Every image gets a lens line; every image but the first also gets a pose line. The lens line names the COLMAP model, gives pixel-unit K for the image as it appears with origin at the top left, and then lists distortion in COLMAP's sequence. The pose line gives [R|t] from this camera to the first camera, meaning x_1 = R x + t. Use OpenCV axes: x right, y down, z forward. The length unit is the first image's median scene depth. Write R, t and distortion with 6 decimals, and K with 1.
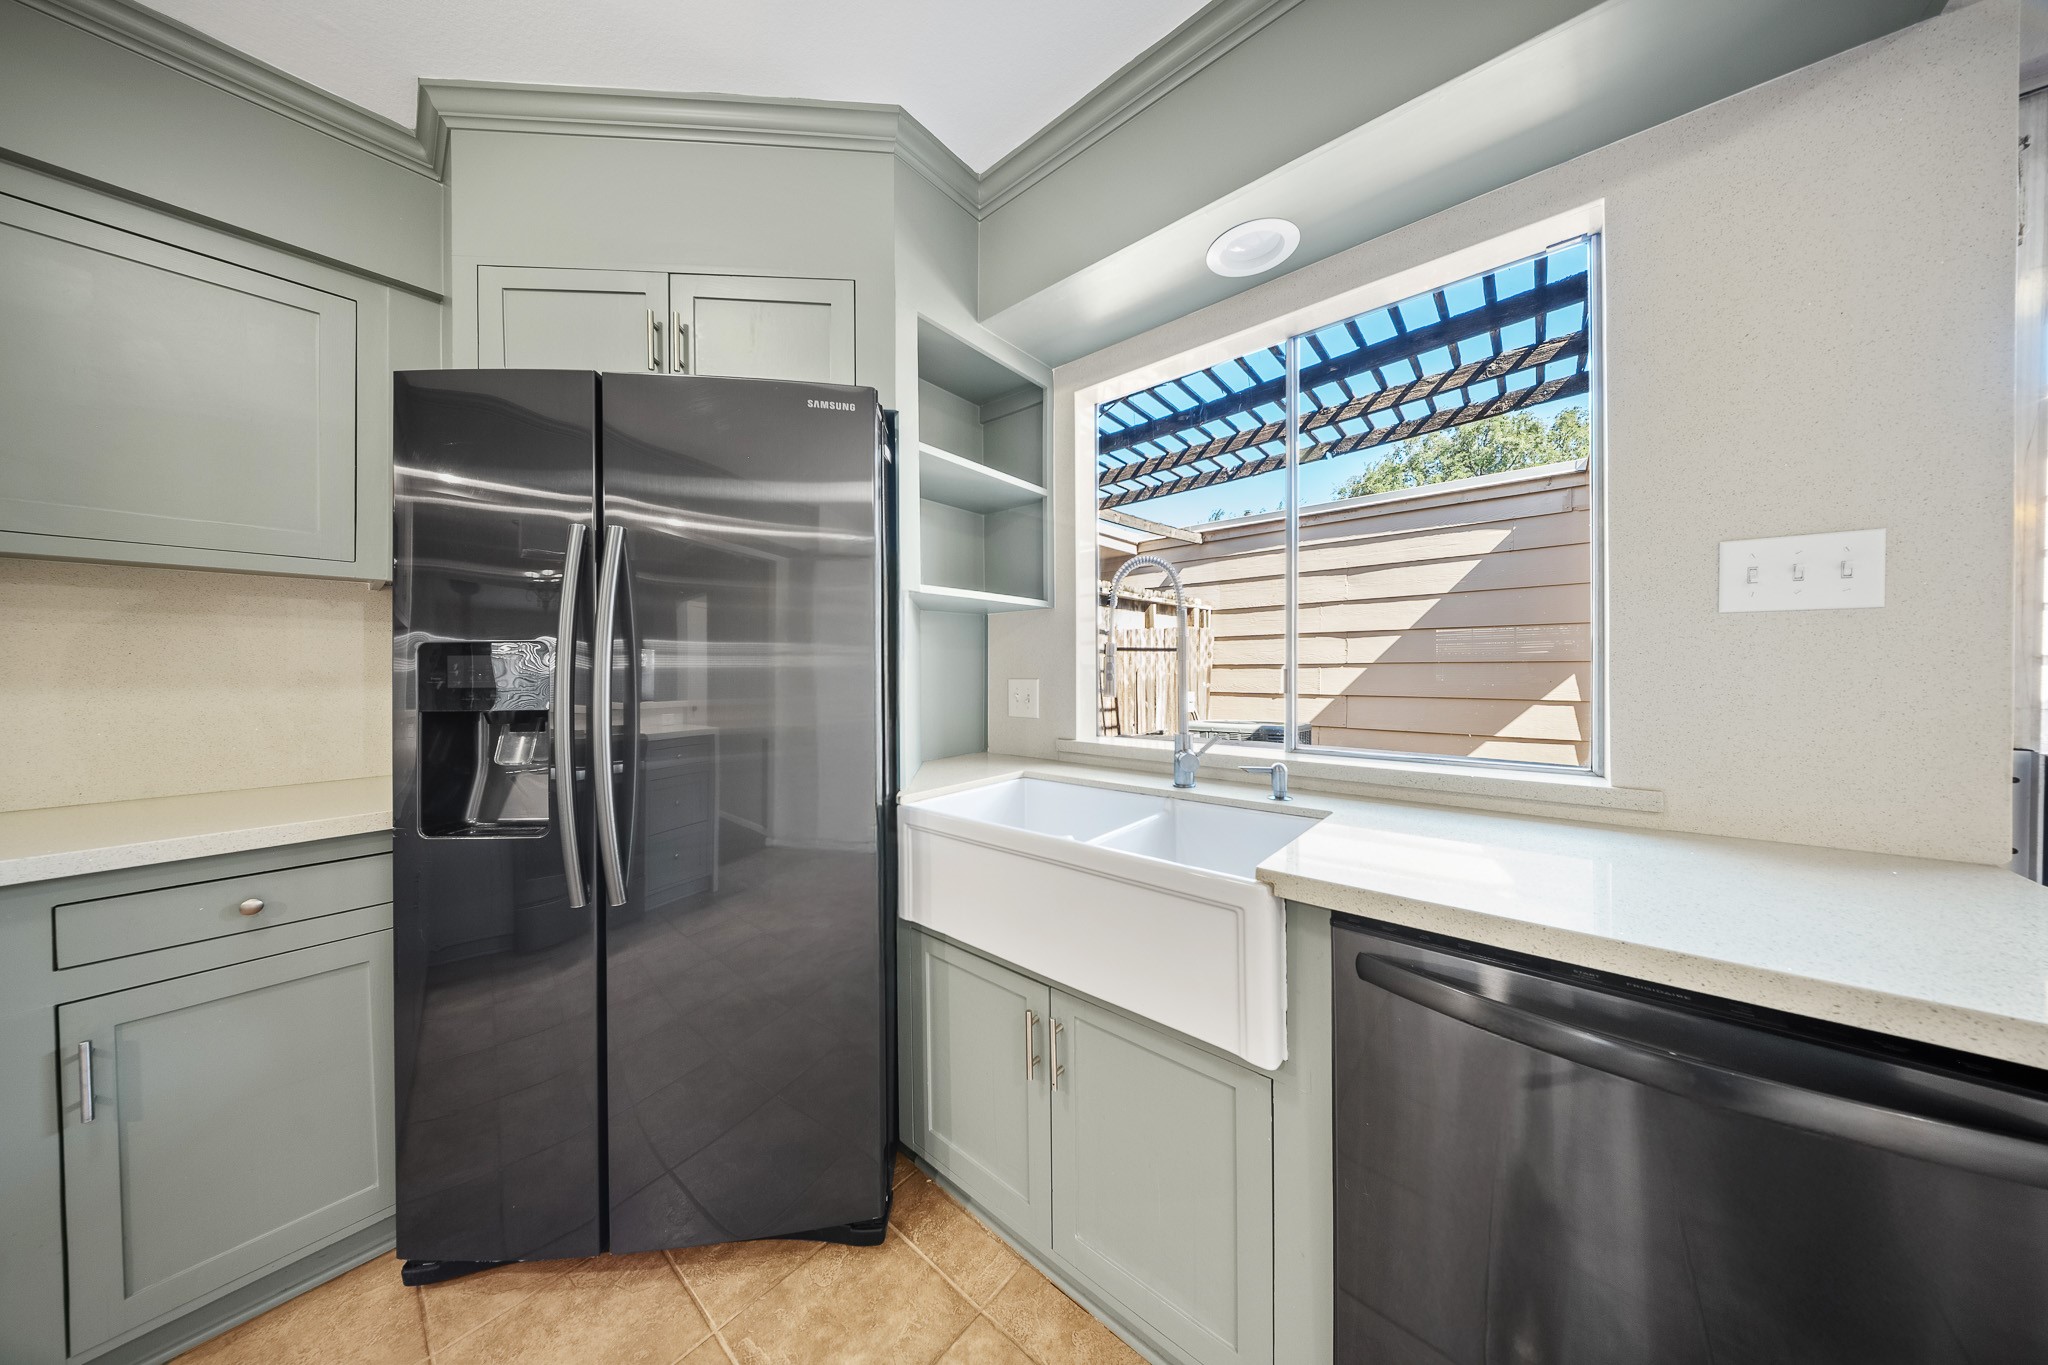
lens RADIAL K [[608.3, 0, 1034.2], [0, 608.3, 670.8], [0, 0, 1]] dist [0.000379, -0.003645]
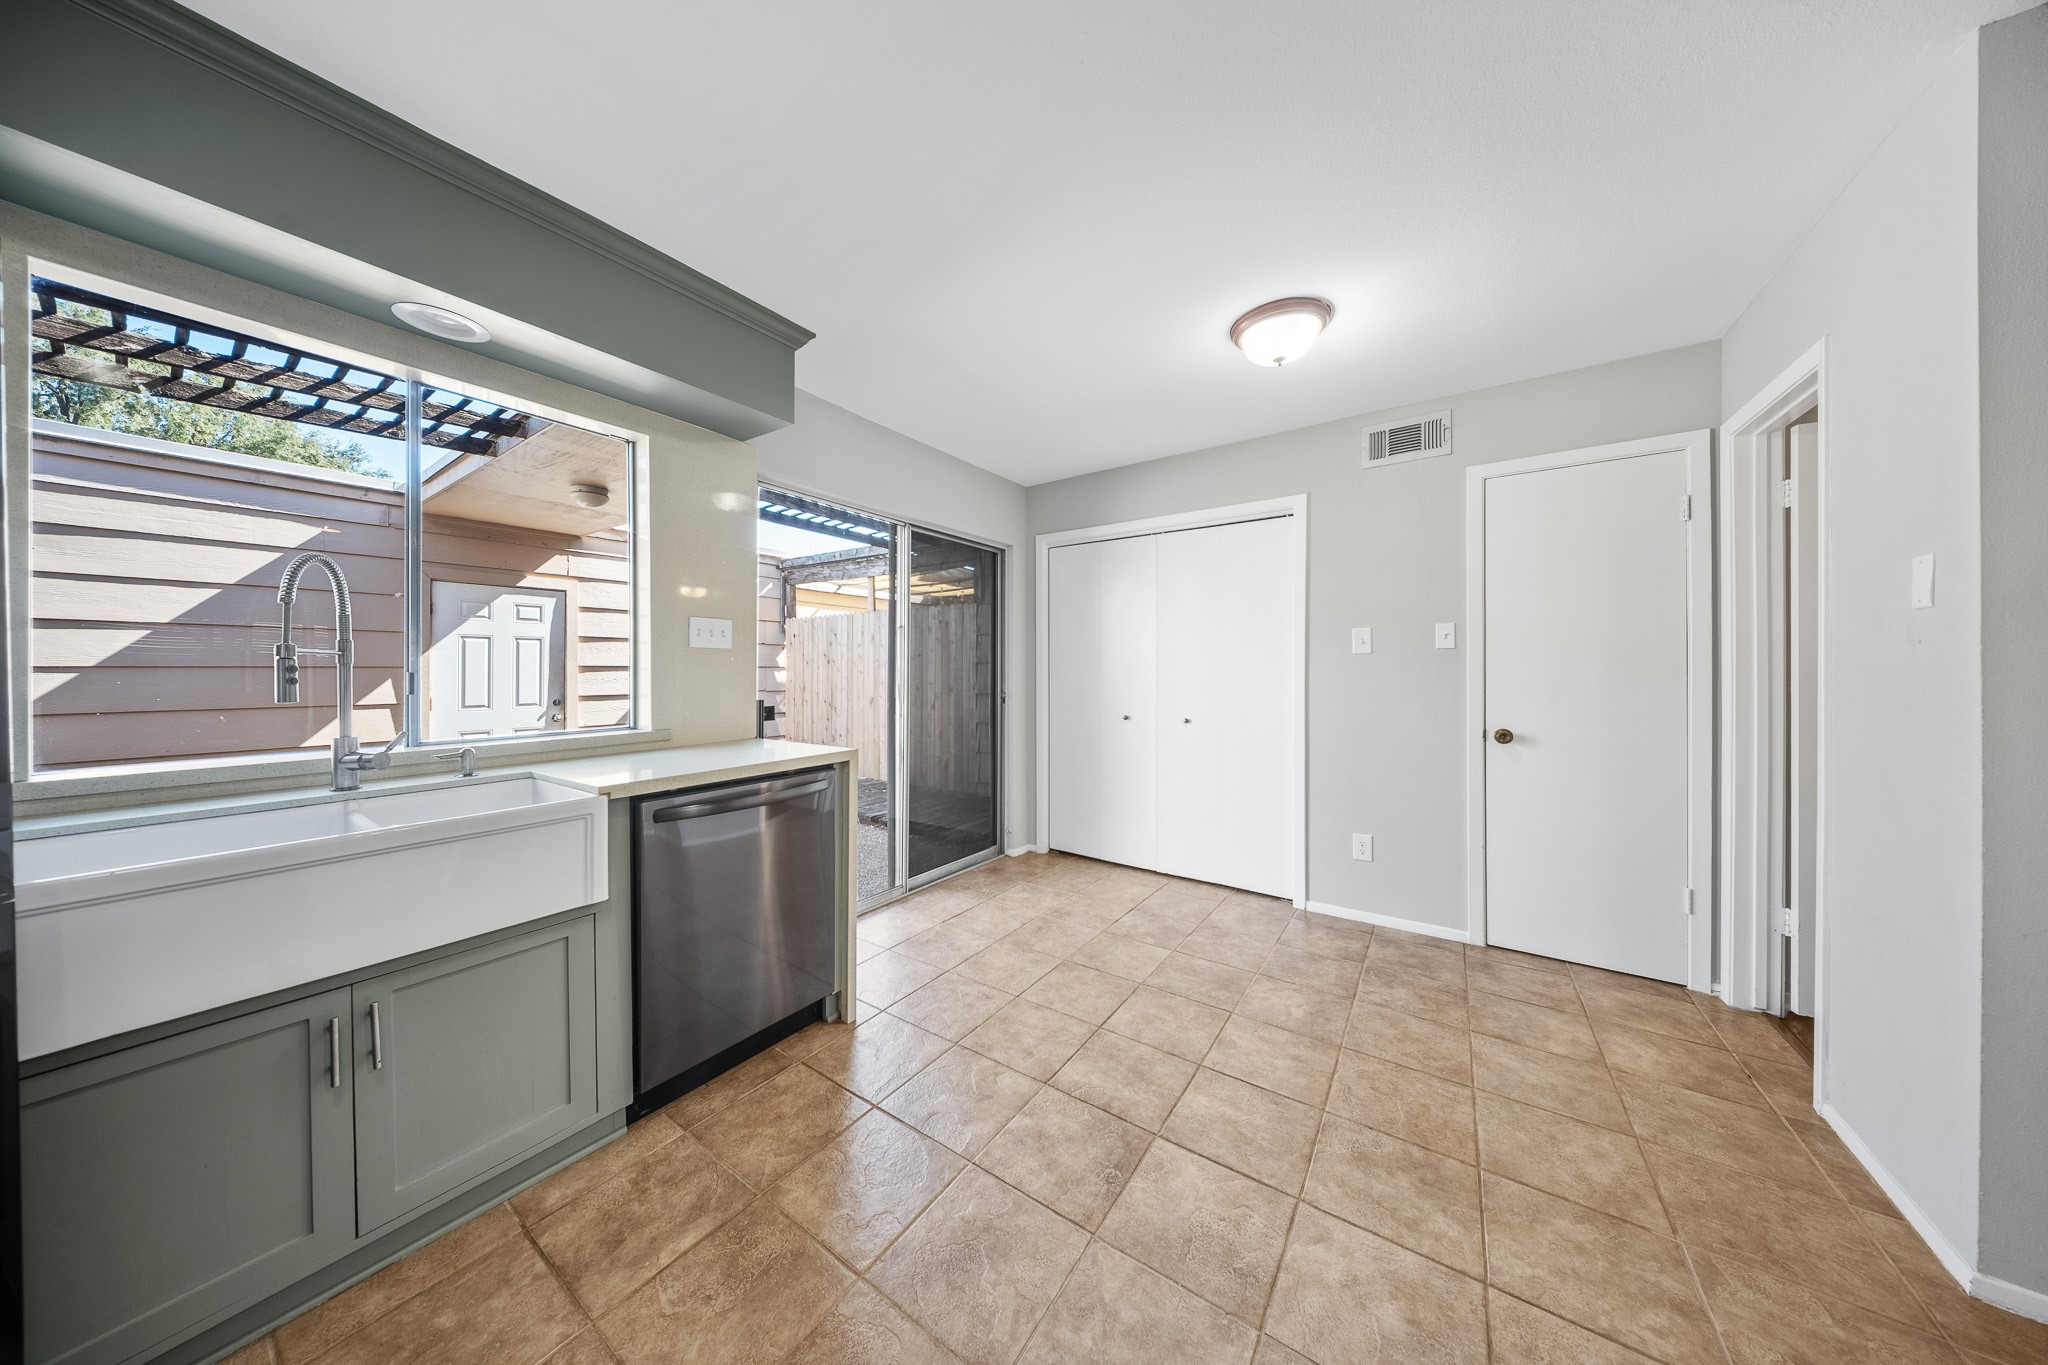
lens RADIAL K [[617.2, 0, 1026.7], [0, 617.2, 671.7], [0, 0, 1]] dist [0.012618, -0.003960]
pose [[-0.097968, 0.000682, 0.995189, -0.829439], [0.007143, 0.999974, 0.000018, 0.002791], [-0.995164, 0.007111, -0.097971, -0.022839]]
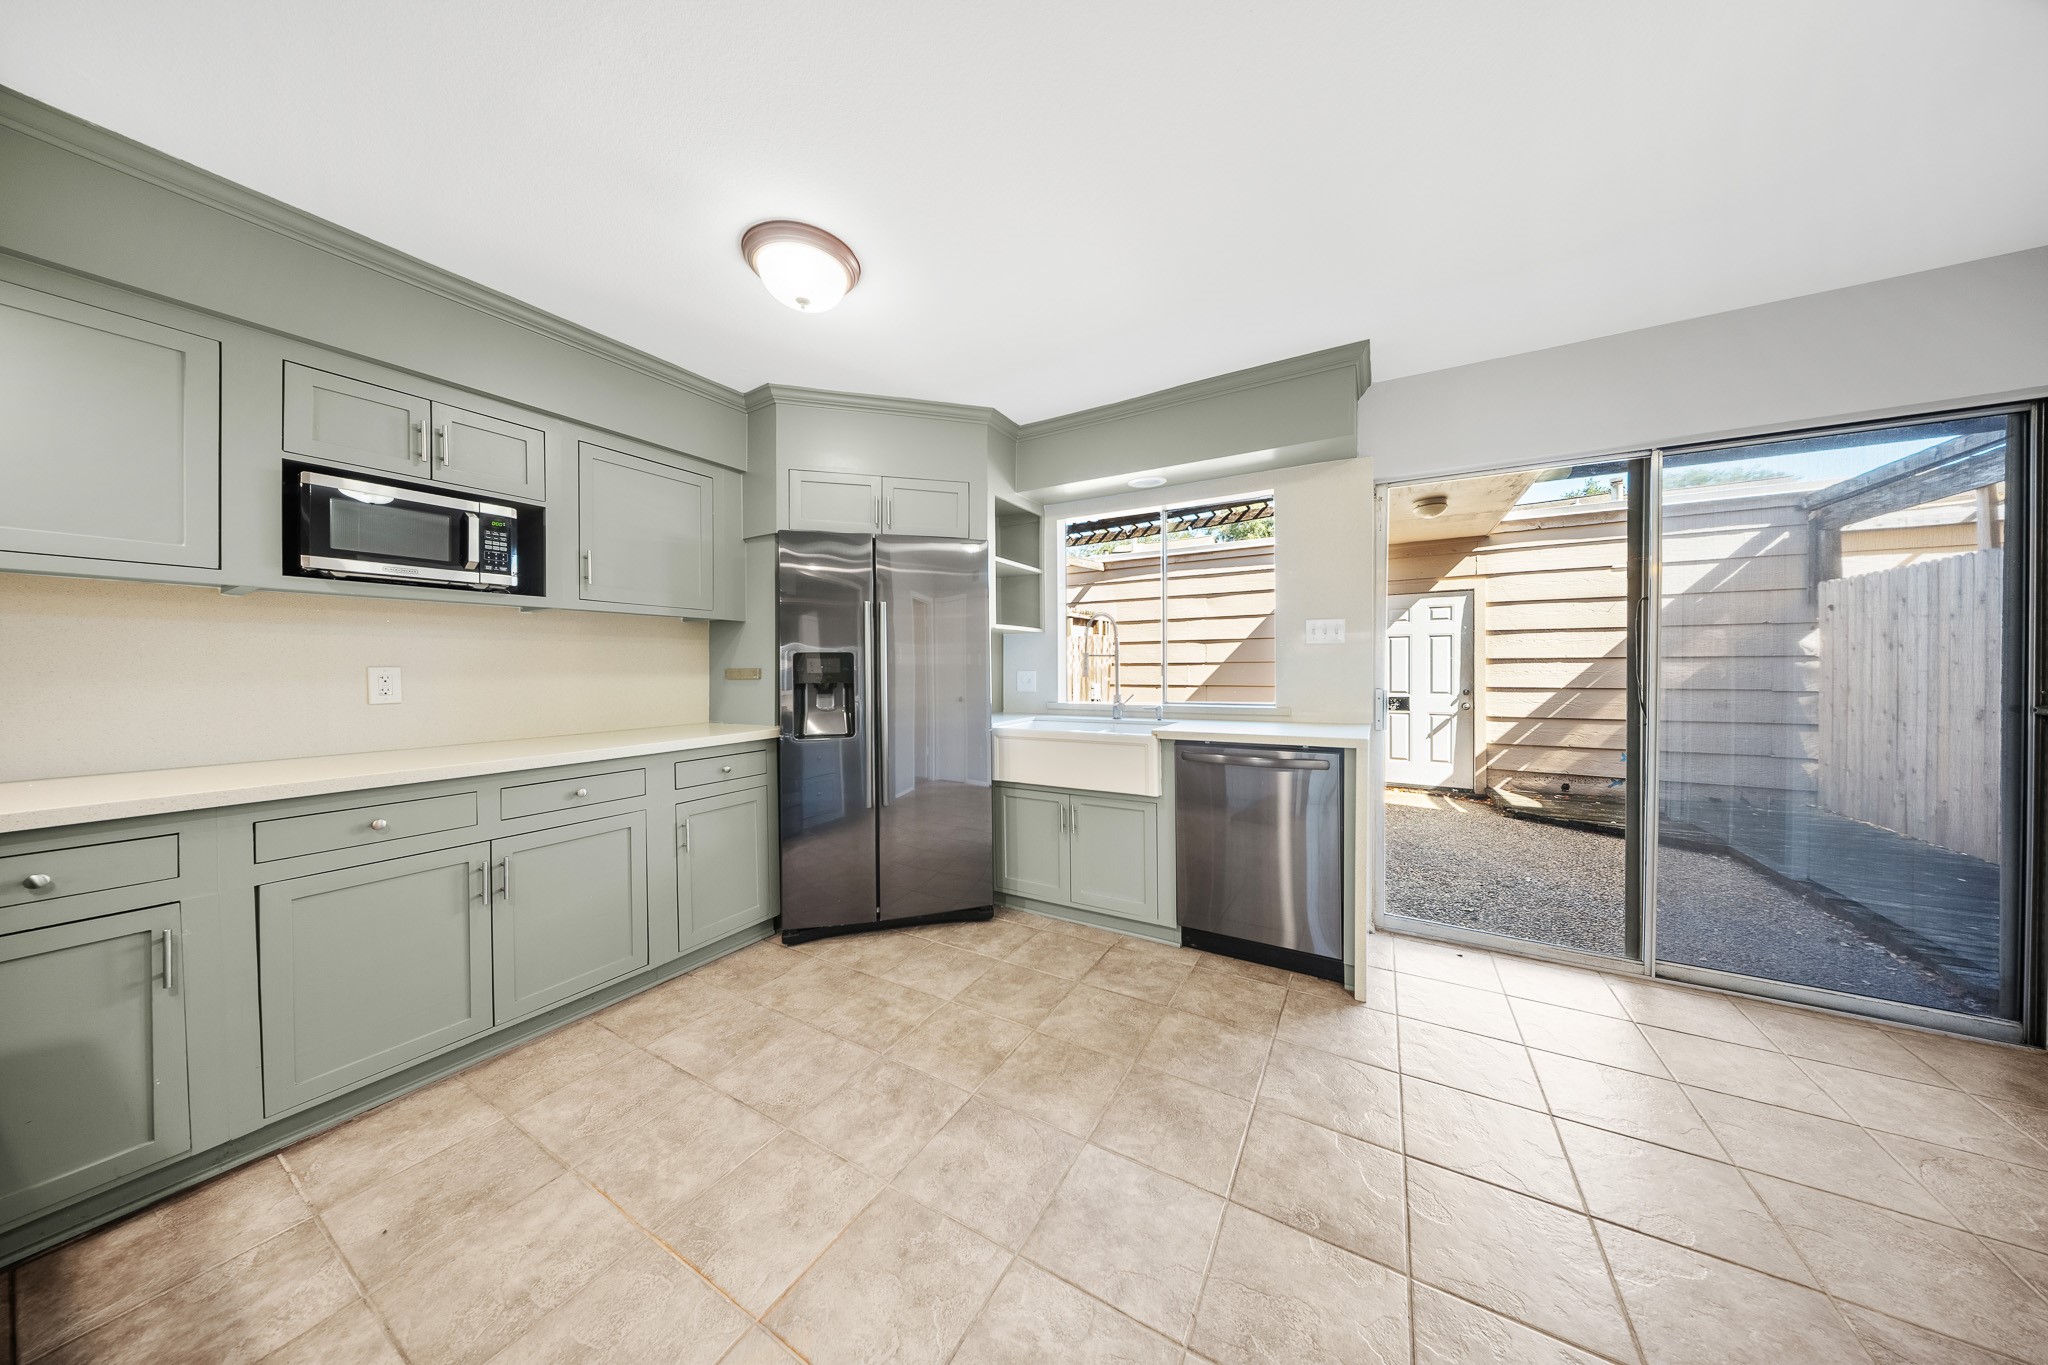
lens RADIAL K [[617.2, 0, 1026.7], [0, 617.2, 671.7], [0, 0, 1]] dist [0.012618, -0.003960]
pose [[0.985808, -0.003149, 0.167846, -0.410984], [0.002868, 0.999994, 0.001918, 0.017158], [-0.167851, -0.001409, 0.985811, -1.044935]]
